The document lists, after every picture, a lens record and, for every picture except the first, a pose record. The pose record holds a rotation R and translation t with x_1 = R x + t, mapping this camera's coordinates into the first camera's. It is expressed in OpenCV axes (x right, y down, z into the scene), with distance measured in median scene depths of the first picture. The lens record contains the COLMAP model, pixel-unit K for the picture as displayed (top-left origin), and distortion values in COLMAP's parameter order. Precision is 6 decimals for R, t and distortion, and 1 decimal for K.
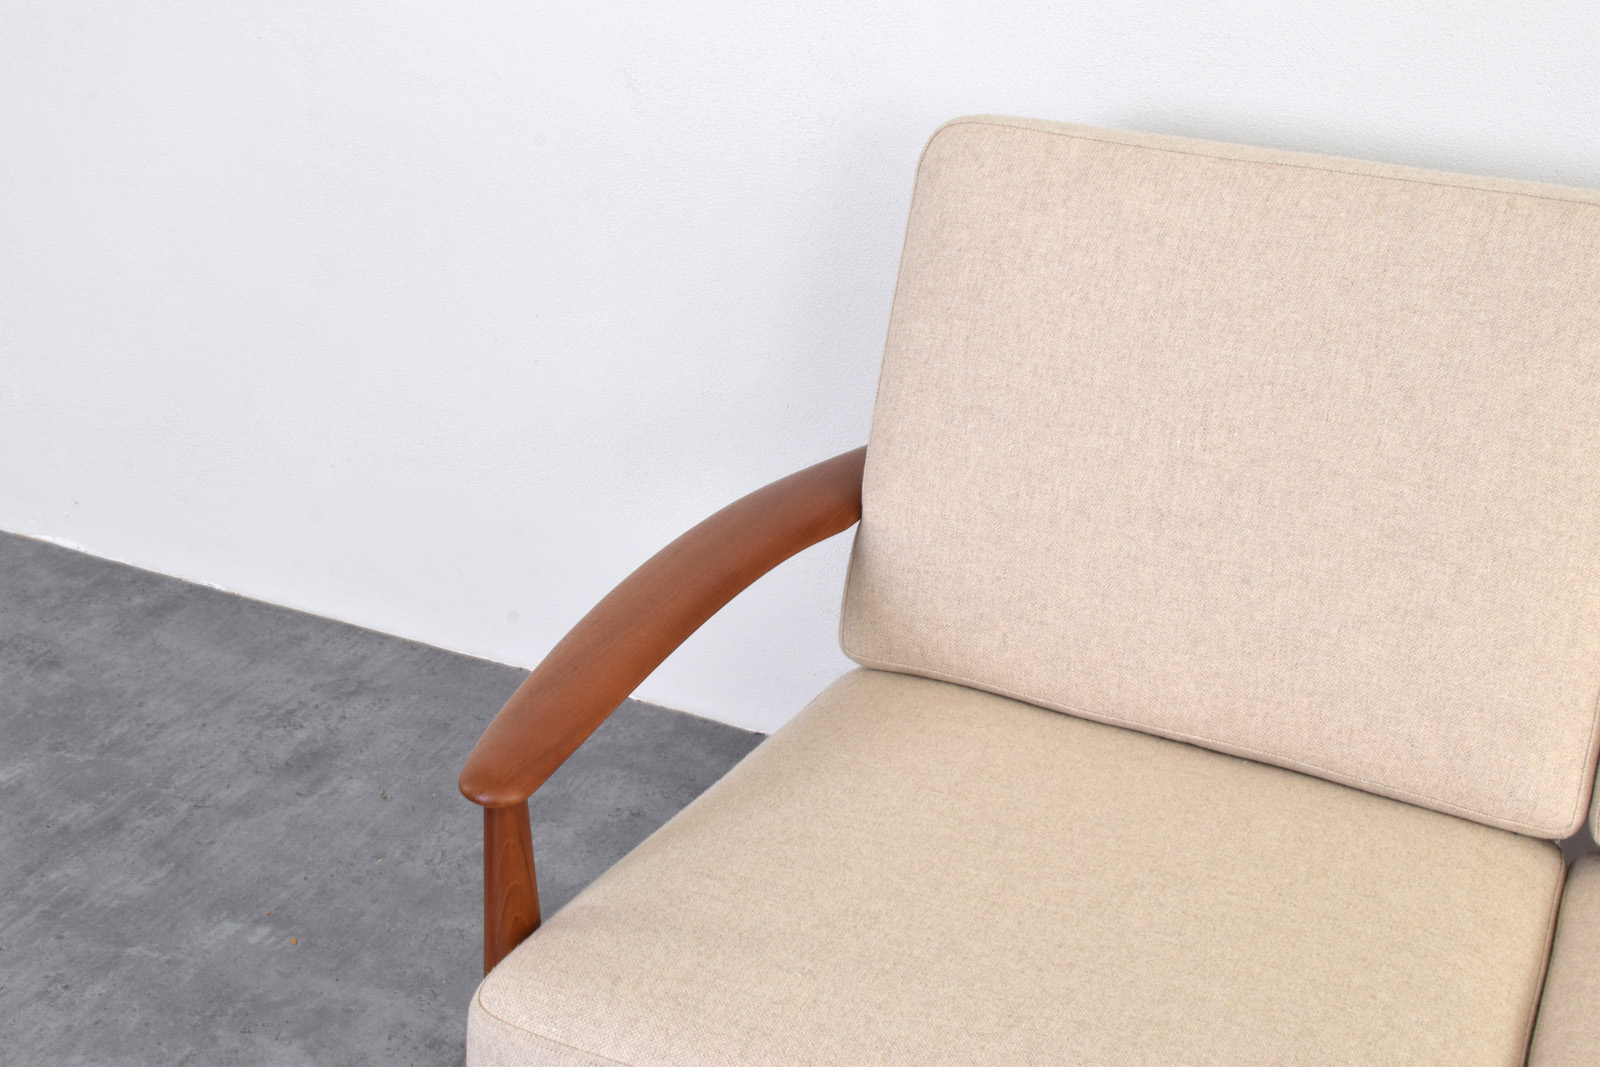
lens RADIAL K [[1901.6, 0, 800.2], [0, 1901.6, 531.5], [0, 0, 1]] dist [-0.066653, 0.000000]
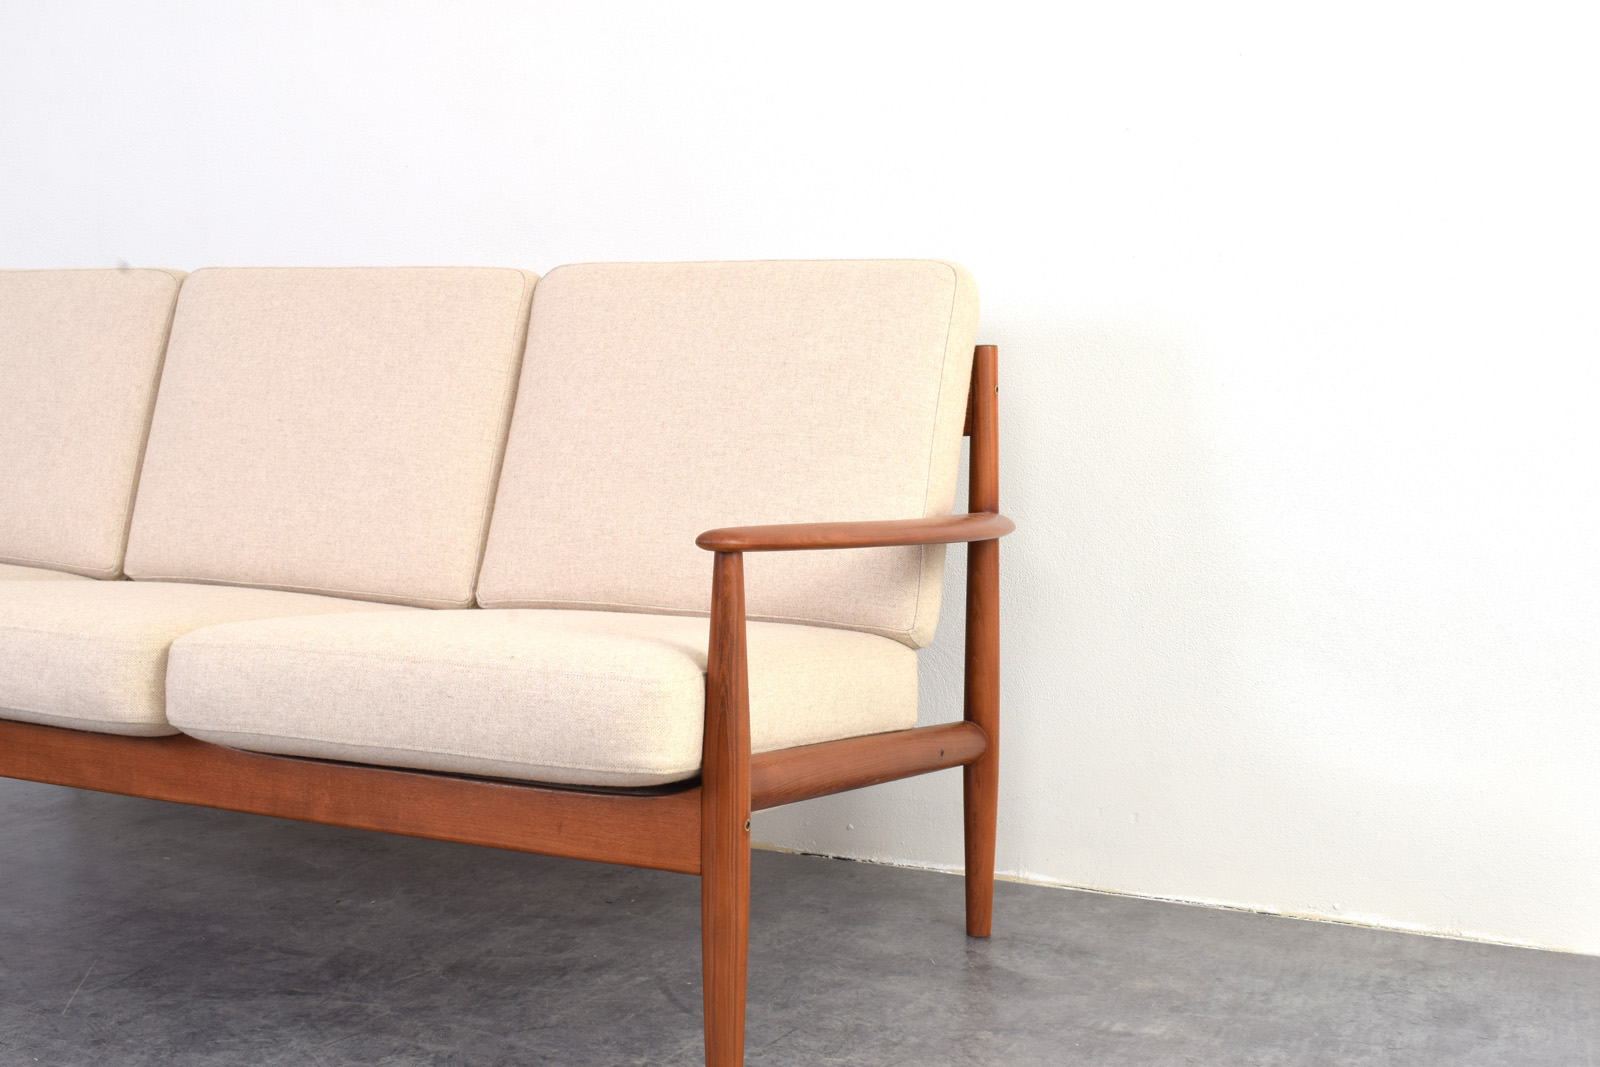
lens RADIAL K [[1901.6, 0, 803.2], [0, 1901.6, 526.6], [0, 0, 1]] dist [-0.066653, 0.000000]
pose [[0.999679, -0.000468, 0.025341, 0.963453], [0.009043, 0.940612, -0.339363, 0.703604], [-0.023677, 0.339484, 0.940314, -0.759865]]
